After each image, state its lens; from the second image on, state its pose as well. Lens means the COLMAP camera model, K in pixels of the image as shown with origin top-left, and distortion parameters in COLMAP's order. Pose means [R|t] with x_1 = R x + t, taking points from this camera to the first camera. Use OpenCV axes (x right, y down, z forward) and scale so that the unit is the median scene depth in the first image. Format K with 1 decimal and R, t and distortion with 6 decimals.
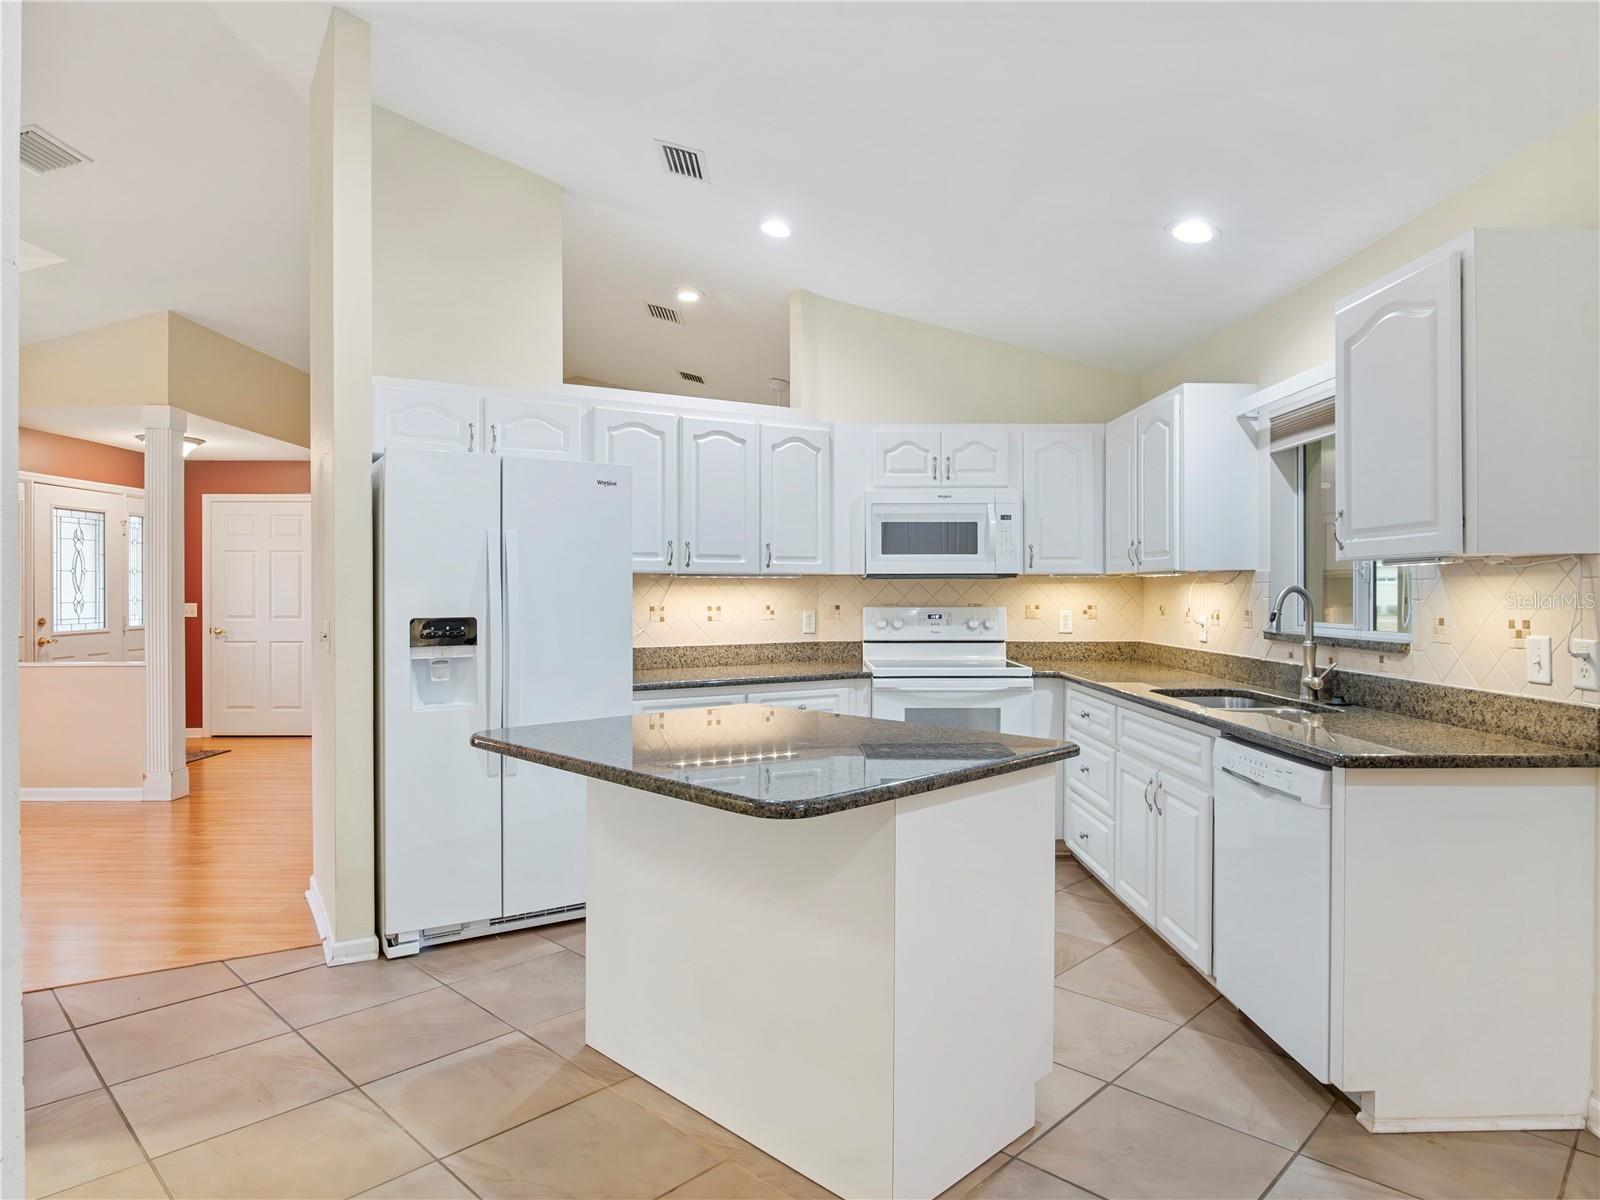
lens RADIAL K [[932.5, 0, 815.4], [0, 932.5, 592.1], [0, 0, 1]] dist [-0.042144, 0.004673]
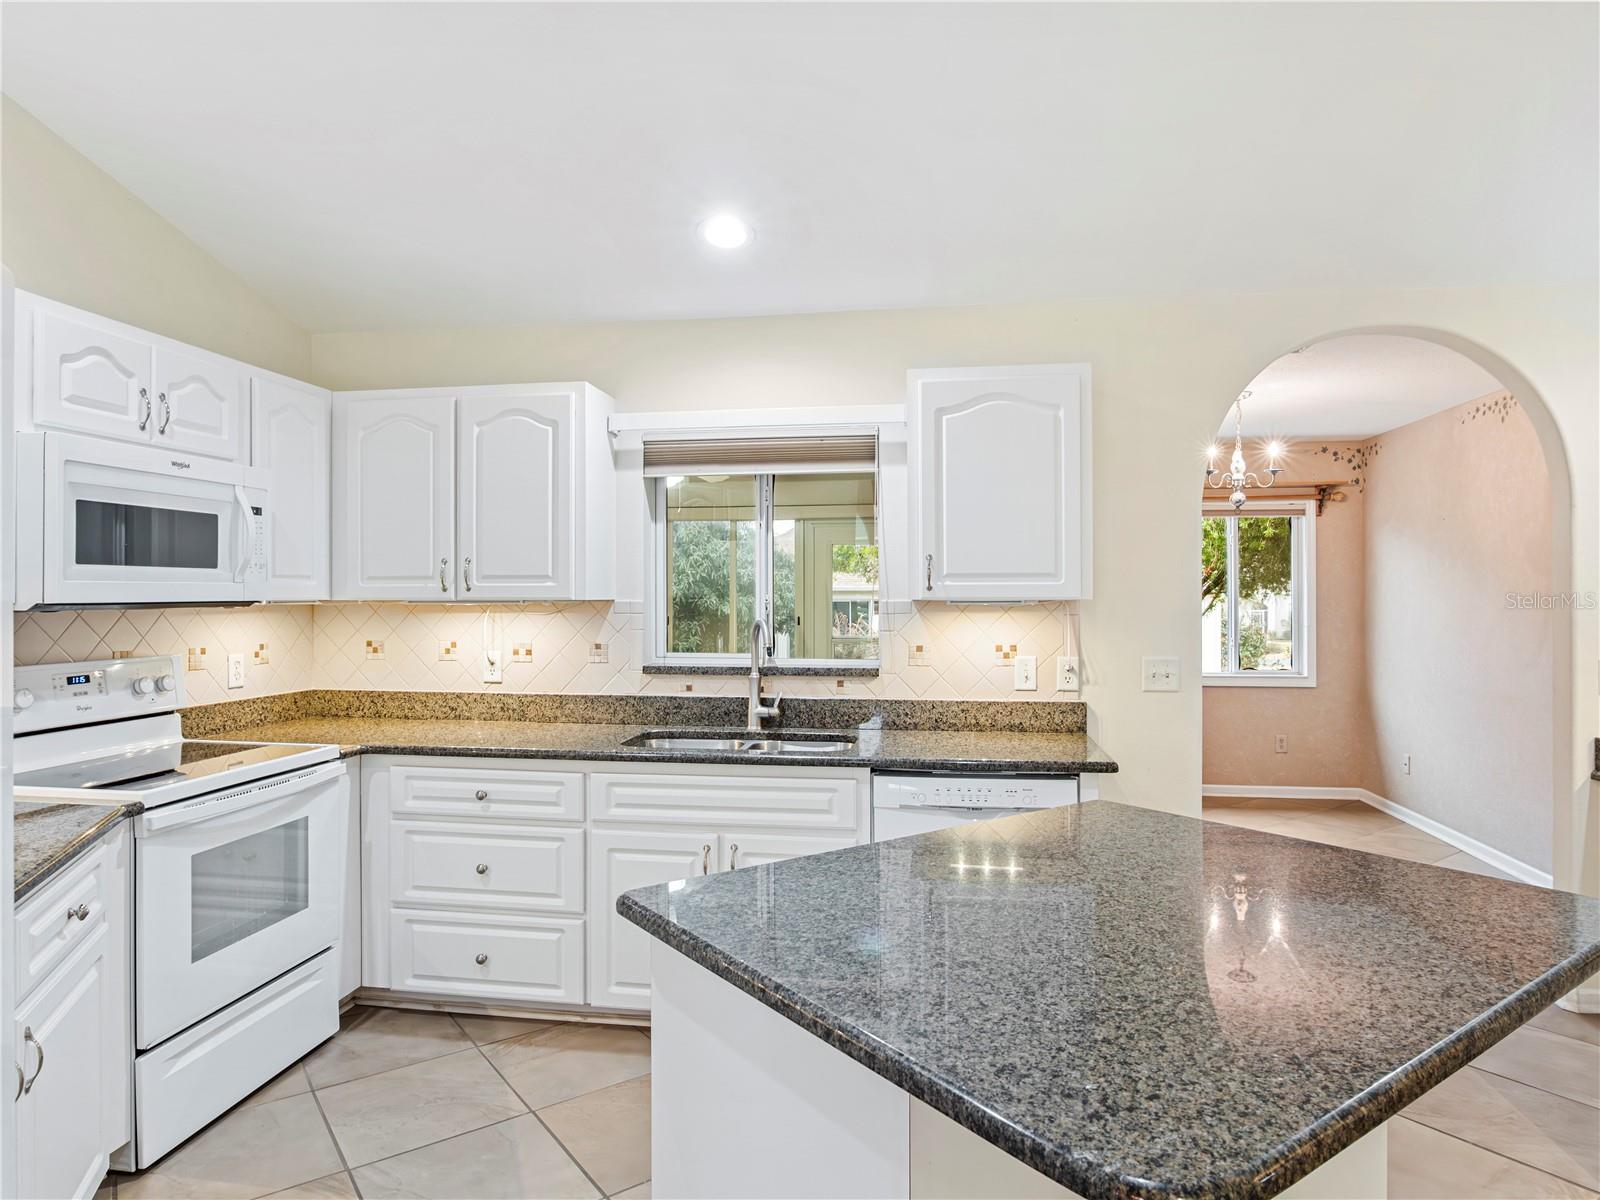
lens RADIAL K [[932.5, 0, 790.1], [0, 932.5, 591.1], [0, 0, 1]] dist [-0.042144, 0.004673]
pose [[0.193639, 0.004862, 0.981061, -0.349575], [0.003300, 0.999979, -0.005607, -0.023206], [-0.981067, 0.004323, 0.193618, 0.559114]]
